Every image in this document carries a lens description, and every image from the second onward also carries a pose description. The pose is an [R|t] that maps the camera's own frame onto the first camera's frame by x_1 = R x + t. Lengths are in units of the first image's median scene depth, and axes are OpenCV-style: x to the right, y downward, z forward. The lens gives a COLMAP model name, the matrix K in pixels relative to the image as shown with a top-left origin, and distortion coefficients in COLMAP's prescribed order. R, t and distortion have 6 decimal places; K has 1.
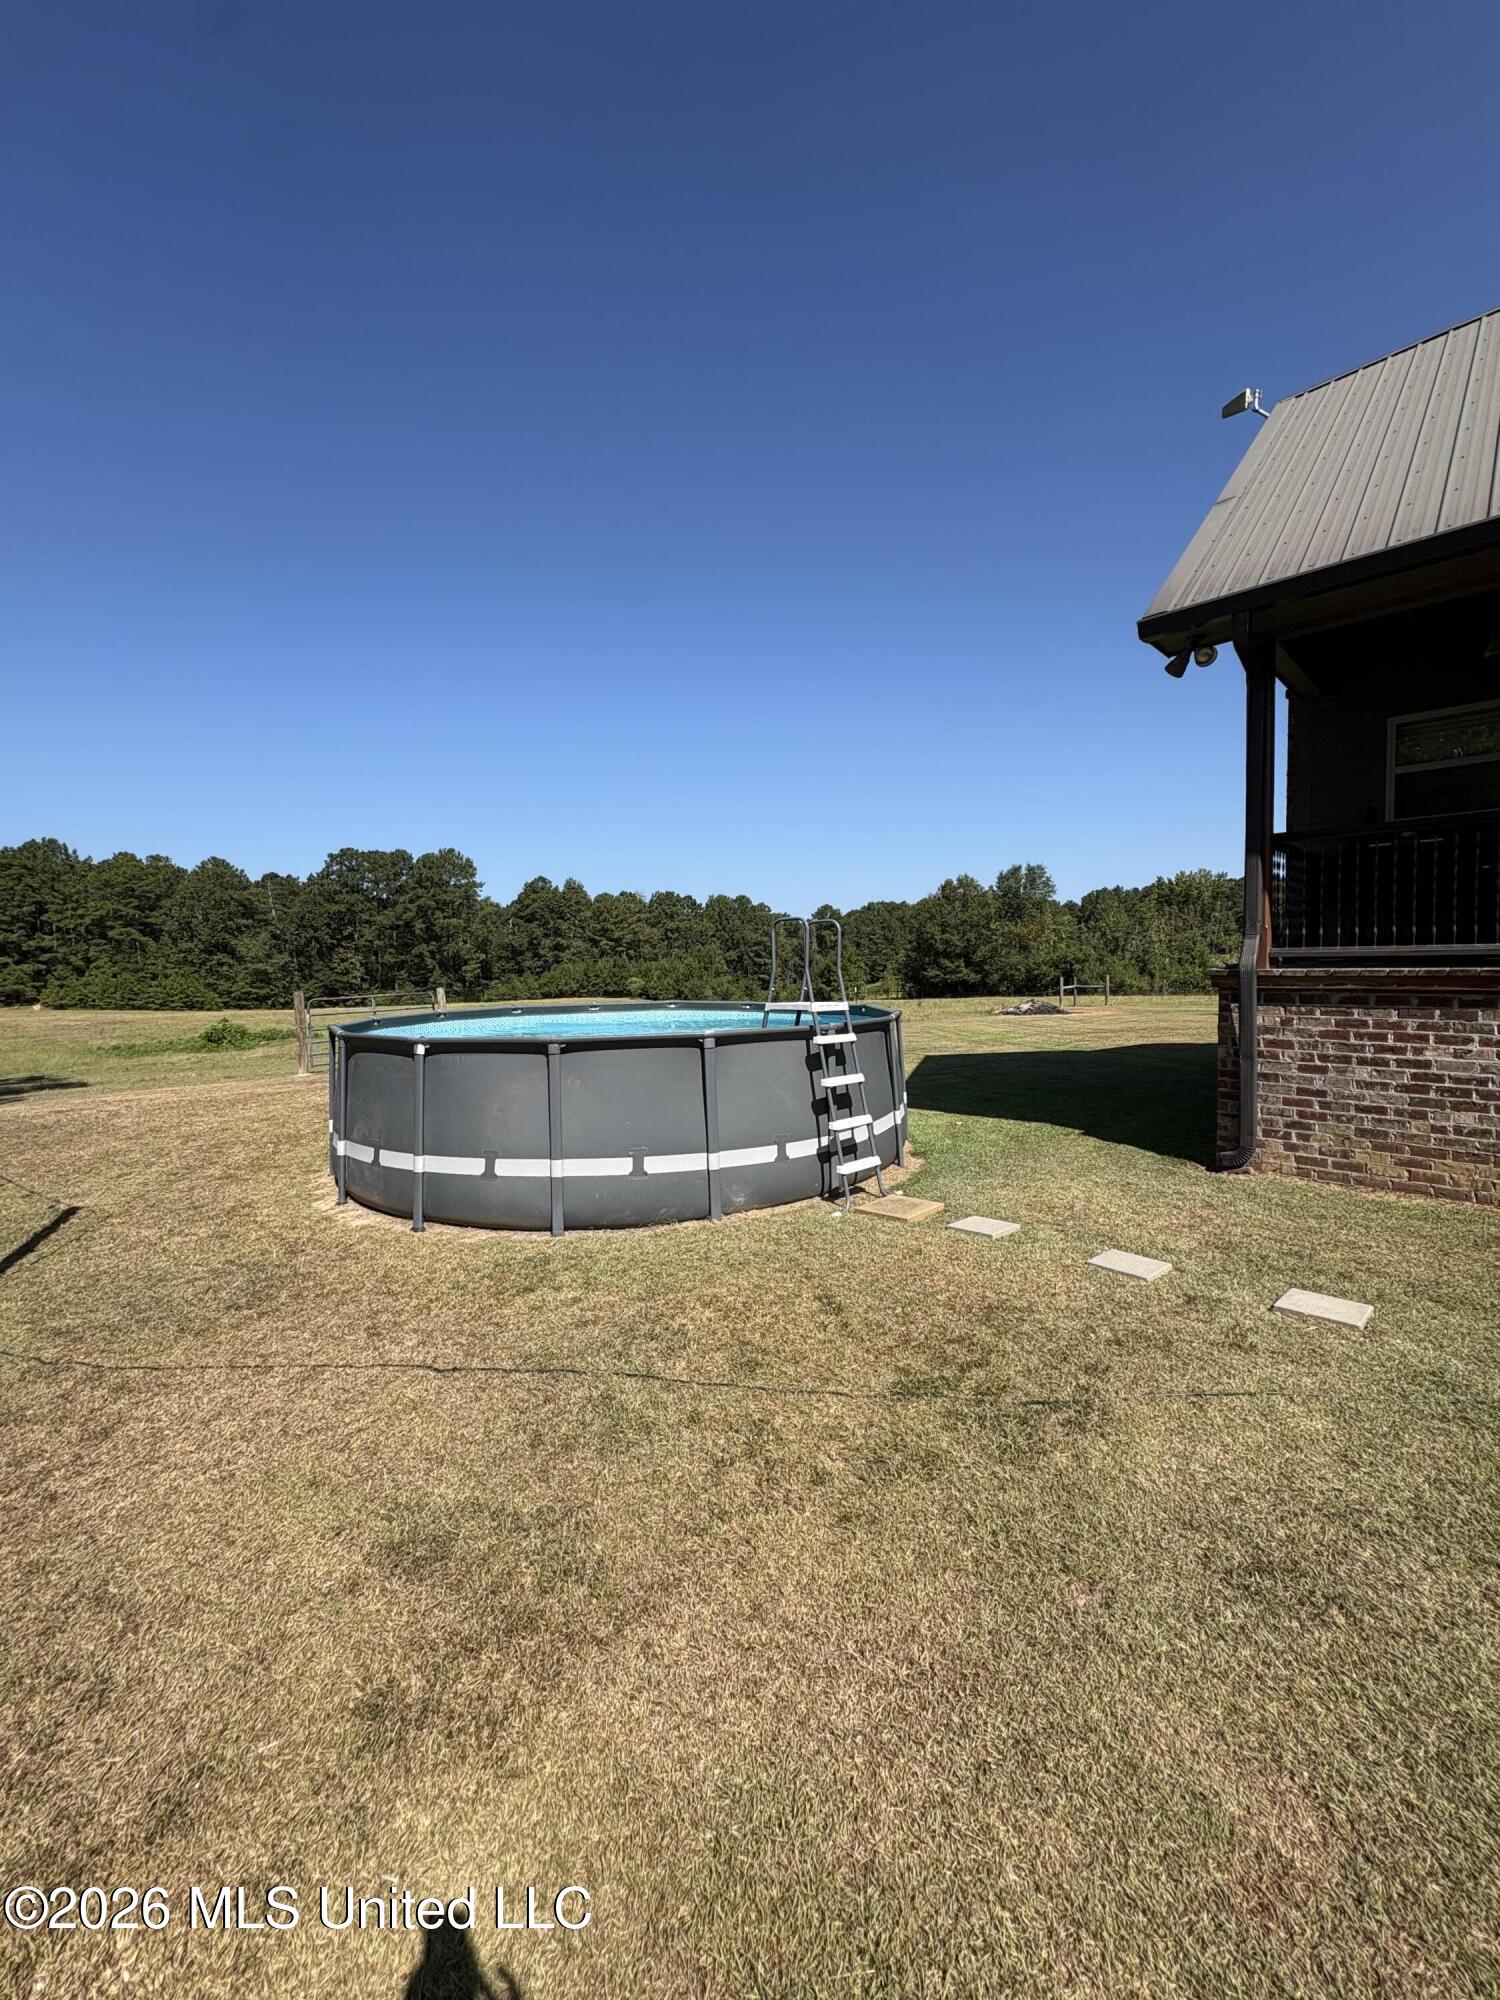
lens RADIAL K [[787.6, 0, 742.7], [0, 787.6, 1010.4], [0, 0, 1]] dist [-0.009114, -0.000178]
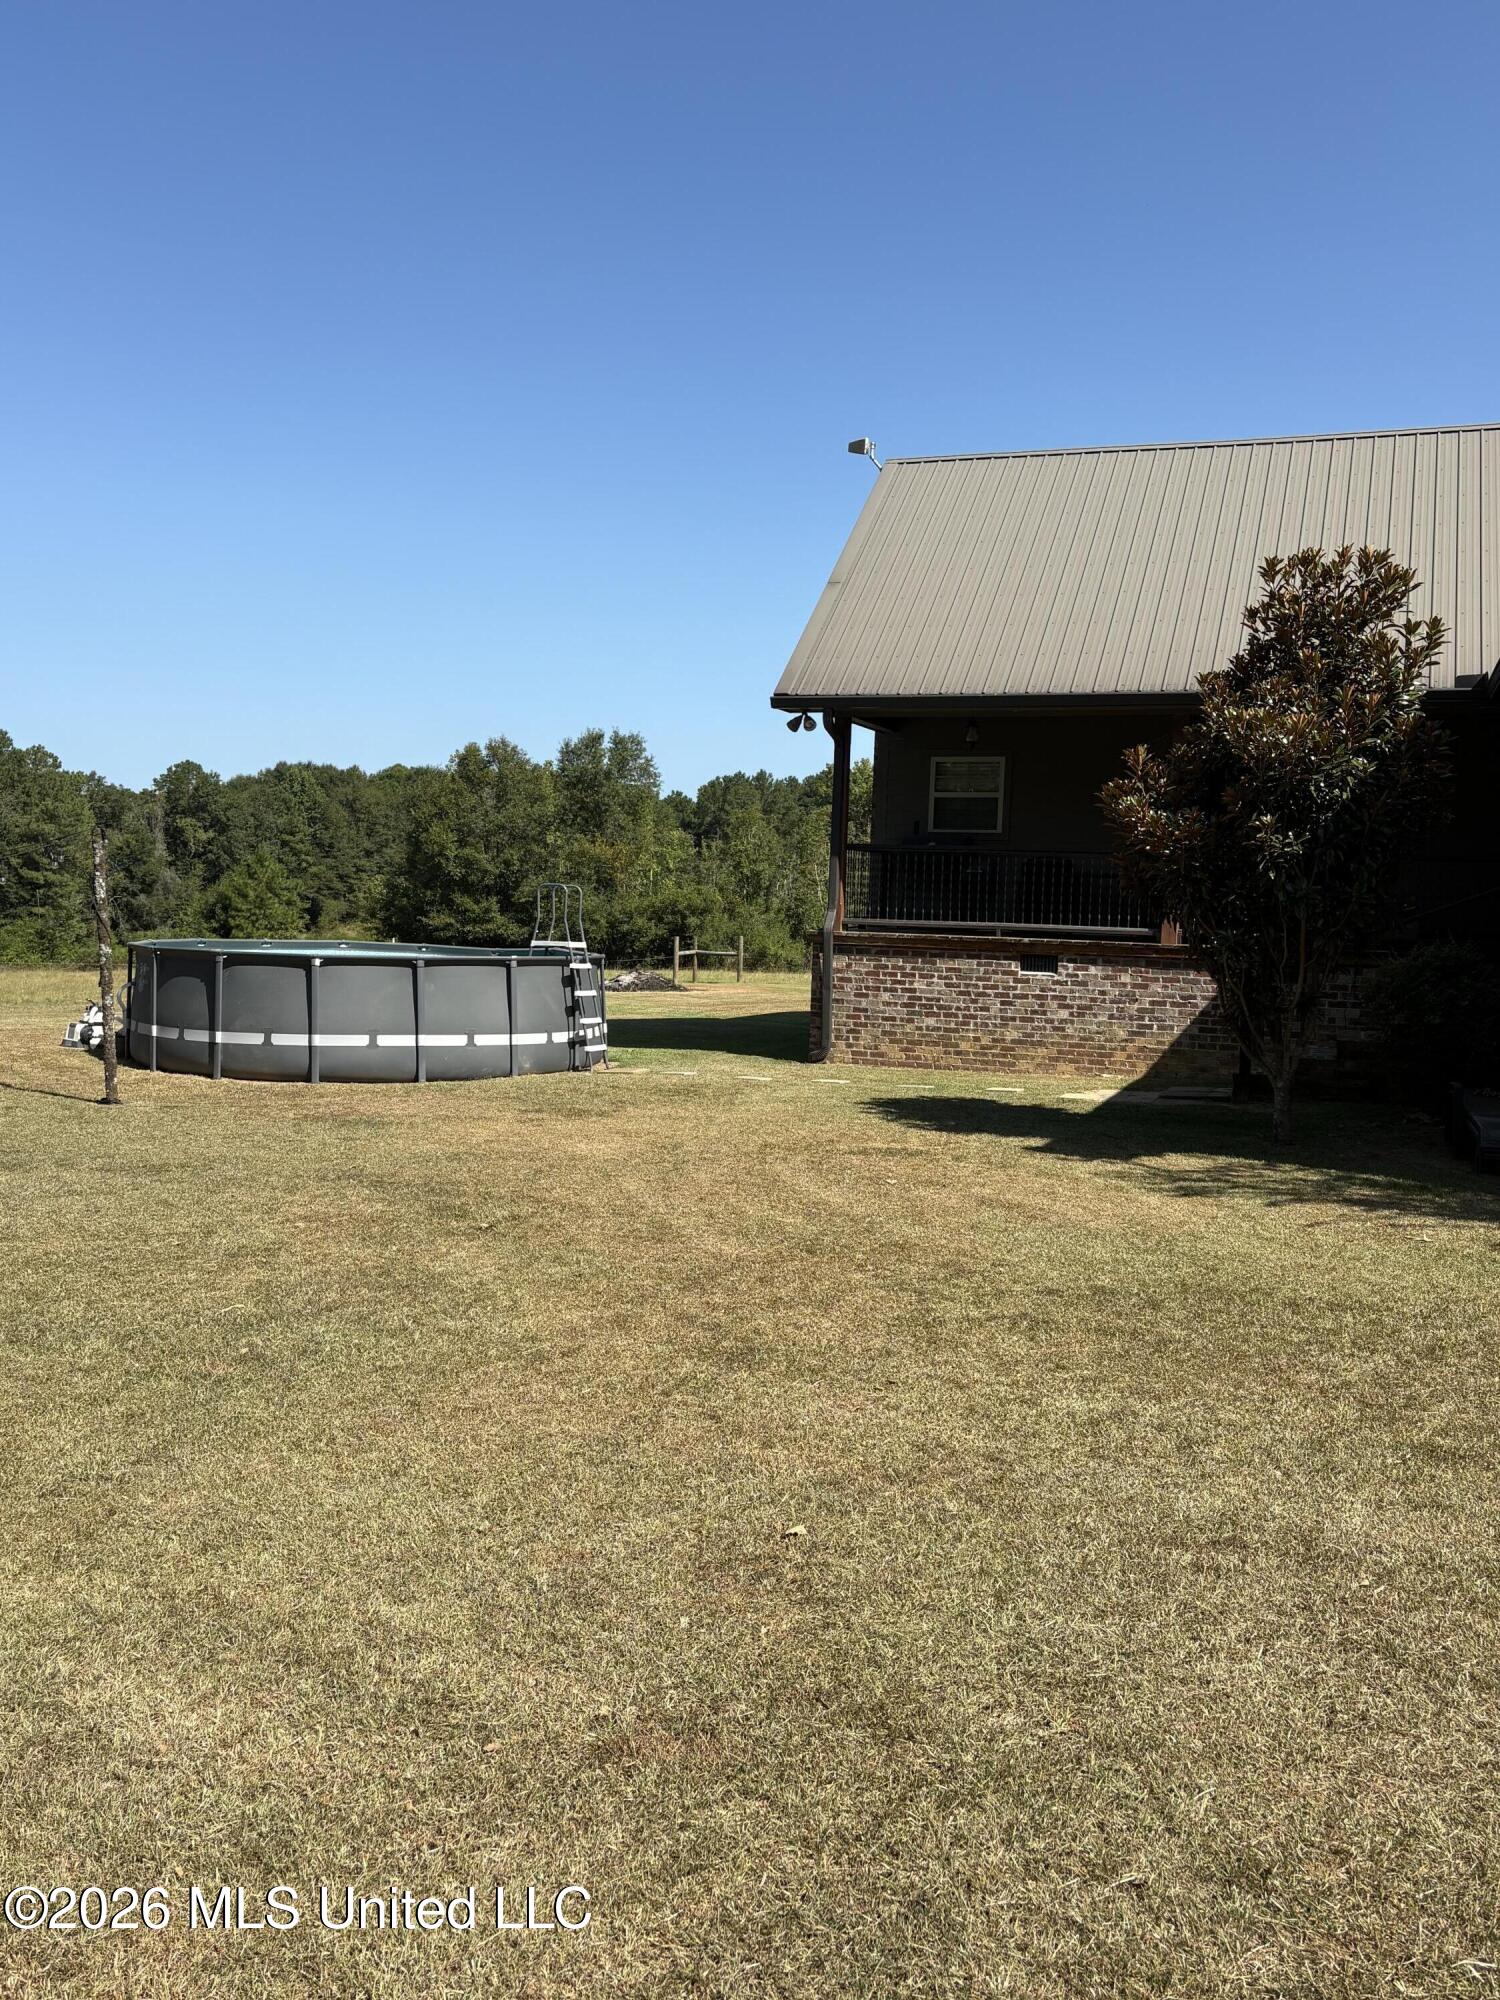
lens RADIAL K [[1689.8, 0, 750.4], [0, 1689.8, 1001.6], [0, 0, 1]] dist [0.016854, -0.000701]
pose [[0.903823, 0.023028, 0.427287, -0.742712], [-0.023723, 0.999712, -0.003698, 0.083347], [-0.427249, -0.006794, 0.904108, -1.580495]]
